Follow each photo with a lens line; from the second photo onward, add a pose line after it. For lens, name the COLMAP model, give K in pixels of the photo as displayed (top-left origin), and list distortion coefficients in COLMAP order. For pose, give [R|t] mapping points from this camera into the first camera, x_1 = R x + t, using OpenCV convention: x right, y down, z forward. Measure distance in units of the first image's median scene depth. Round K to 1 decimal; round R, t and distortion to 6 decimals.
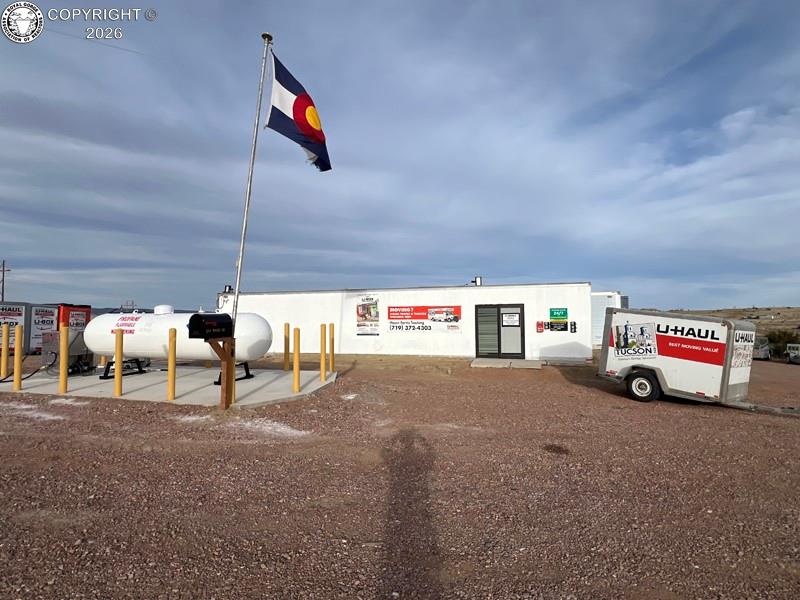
lens RADIAL K [[411.9, 0, 398.9], [0, 411.9, 306.0], [0, 0, 1]] dist [-0.004977, 0.002615]
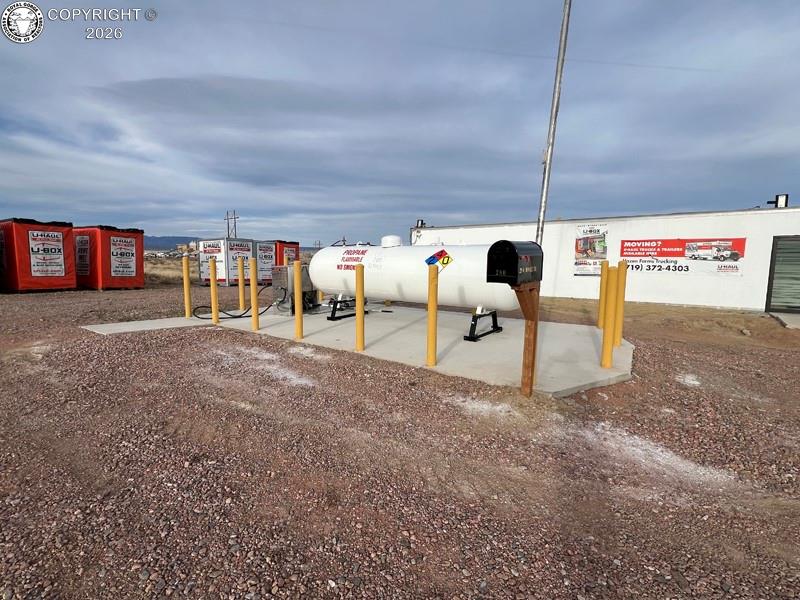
lens RADIAL K [[381.5, 0, 401.0], [0, 381.5, 301.7], [0, 0, 1]] dist [0.002619, 0.000281]
pose [[0.934593, 0.049849, -0.352209, -0.165237], [0.002532, 0.989175, 0.146720, 0.009837], [0.355711, -0.138016, 0.924349, 0.169283]]
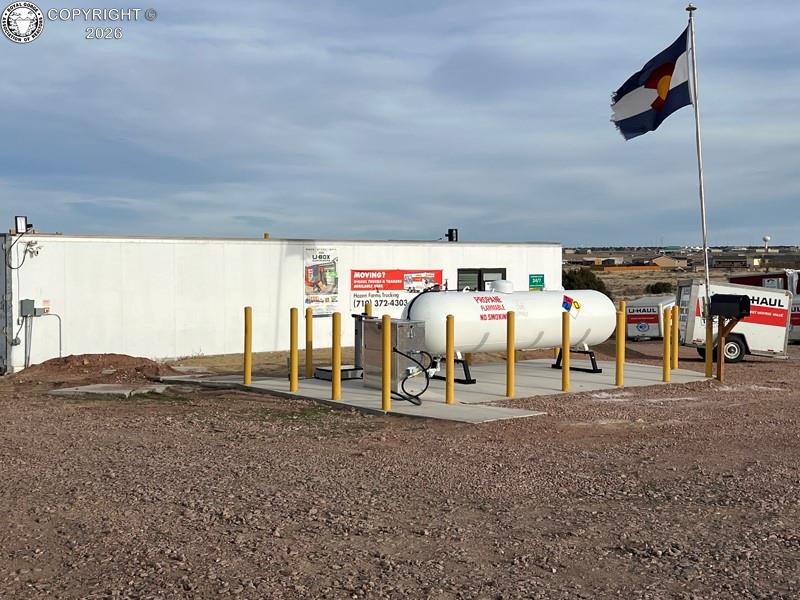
lens RADIAL K [[1058.7, 0, 400.2], [0, 1058.7, 303.9], [0, 0, 1]] dist [0.161000, 0.000000]
pose [[0.589611, -0.023654, 0.807341, -1.339467], [-0.028310, 0.998352, 0.049926, -0.030499], [-0.807191, -0.052293, 0.587970, -0.000939]]
